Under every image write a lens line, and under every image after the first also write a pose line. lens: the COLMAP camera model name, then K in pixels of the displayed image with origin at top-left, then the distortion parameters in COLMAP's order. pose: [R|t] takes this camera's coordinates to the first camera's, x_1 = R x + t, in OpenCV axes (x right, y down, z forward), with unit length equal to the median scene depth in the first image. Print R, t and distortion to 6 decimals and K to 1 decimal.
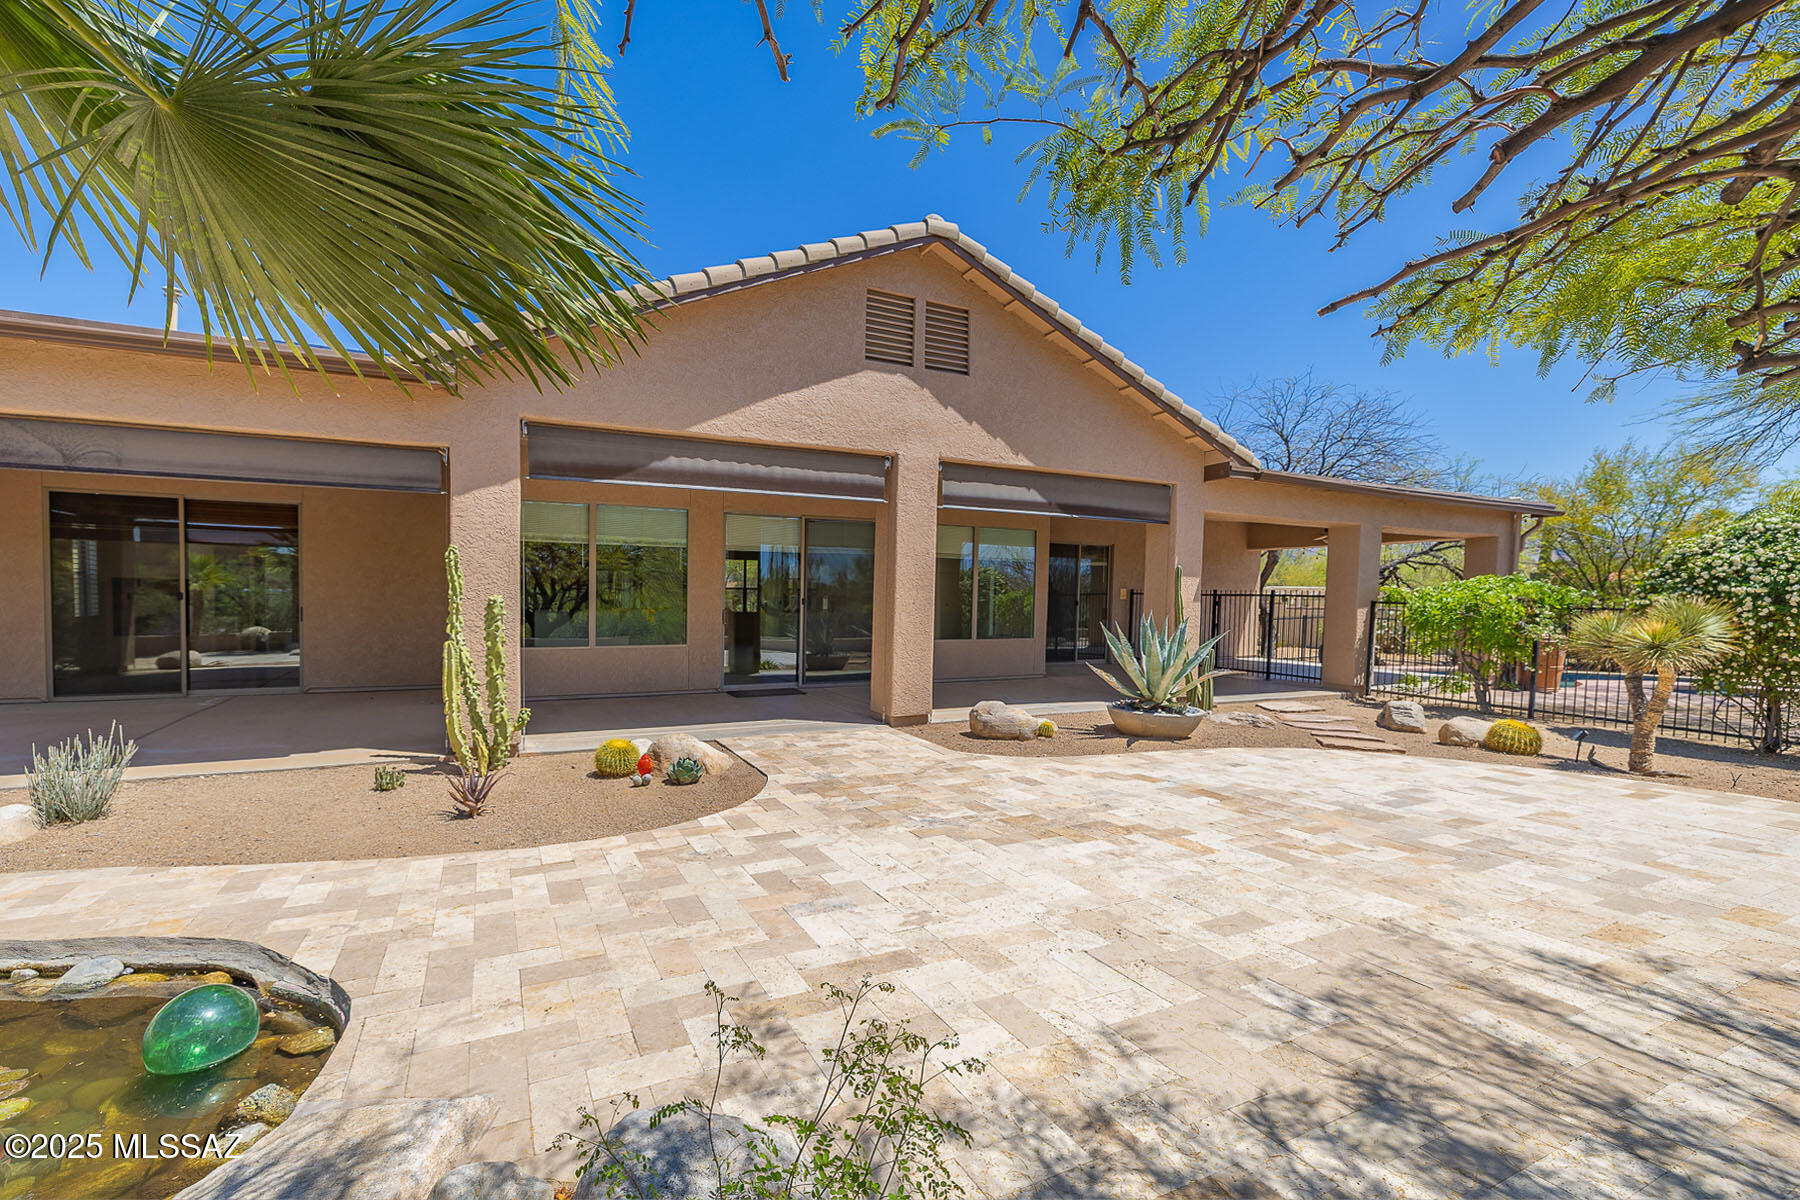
lens RADIAL K [[792.0, 0, 900.7], [0, 792.0, 621.3], [0, 0, 1]] dist [0.000167, 0.000212]
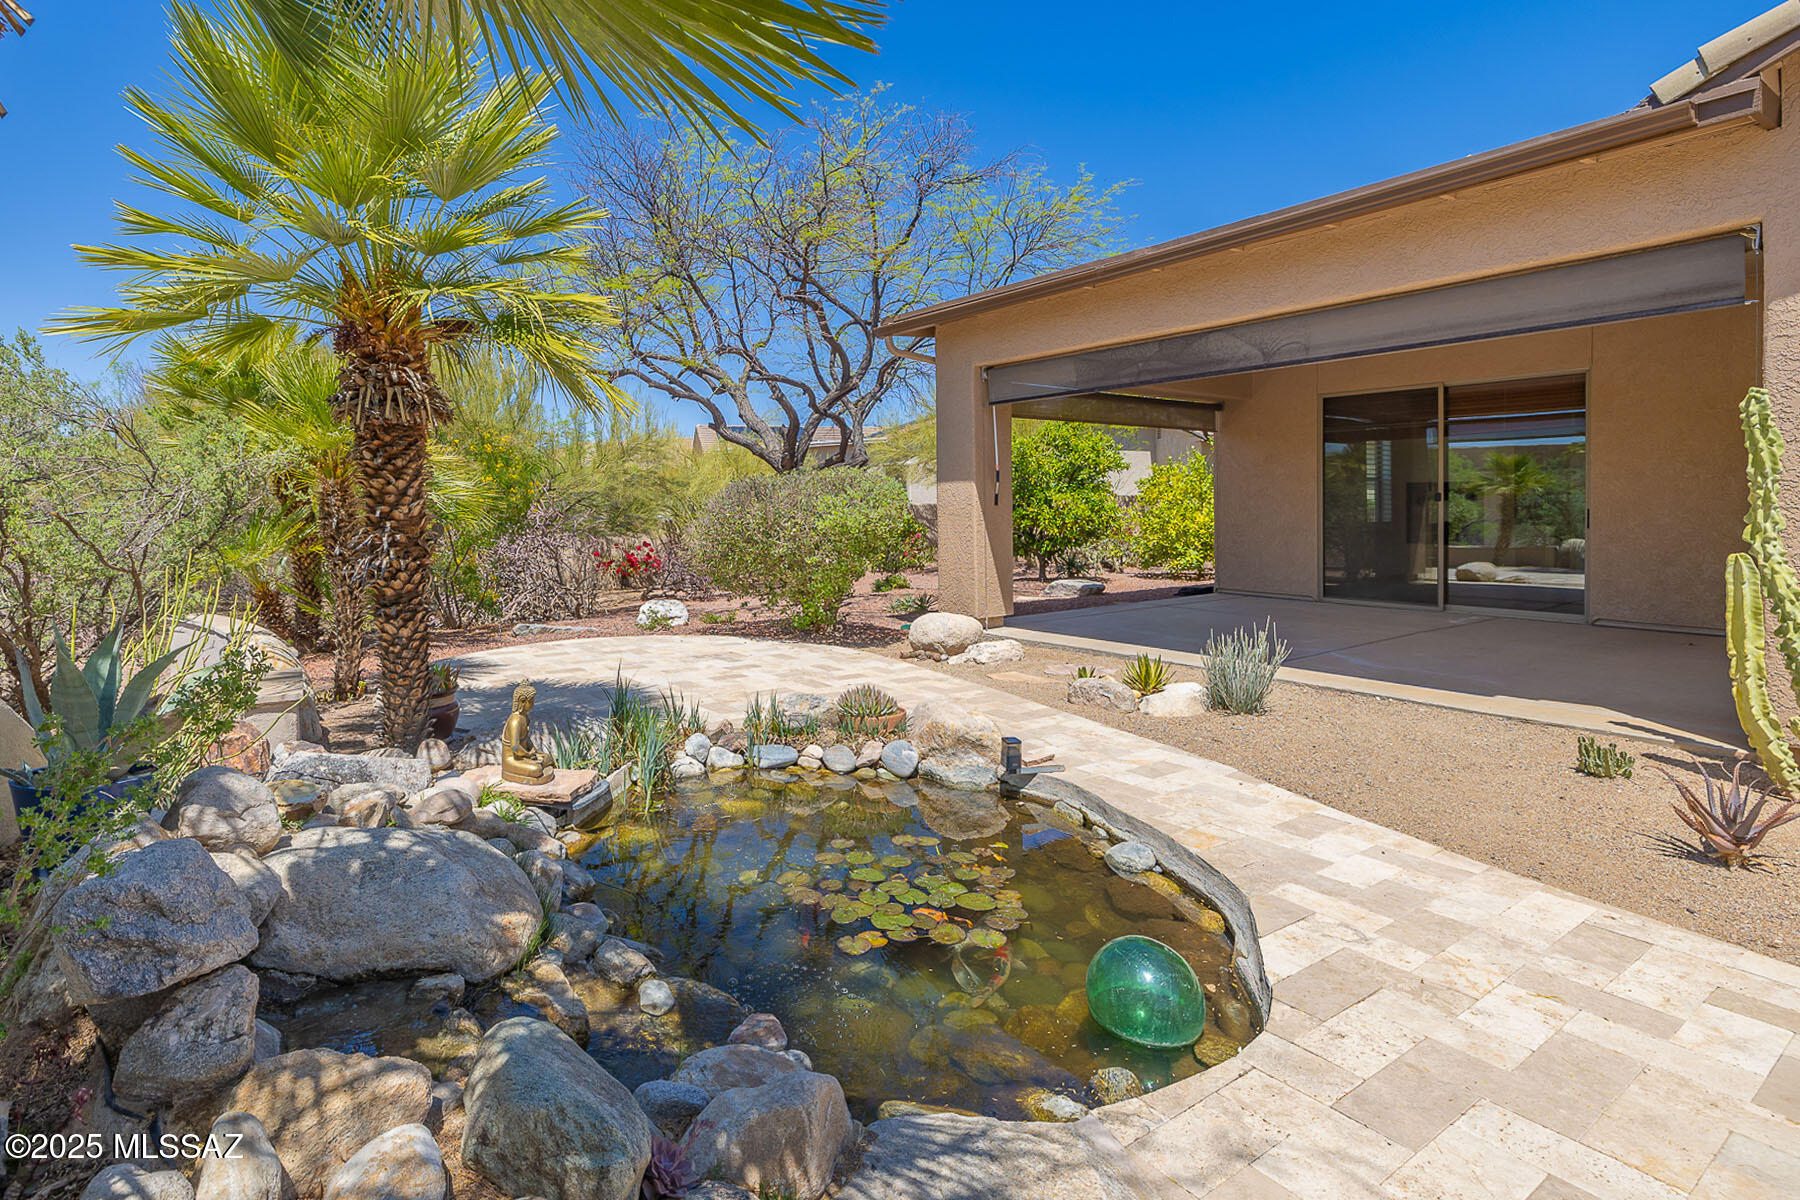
lens RADIAL K [[870.0, 0, 728.6], [0, 870.0, 518.2], [0, 0, 1]] dist [-0.001337, -0.000577]
pose [[0.062771, 0.000908, -0.998028, 0.017816], [-0.025230, 0.999681, -0.000678, 0.018927], [0.997709, 0.025222, 0.062774, 0.225952]]
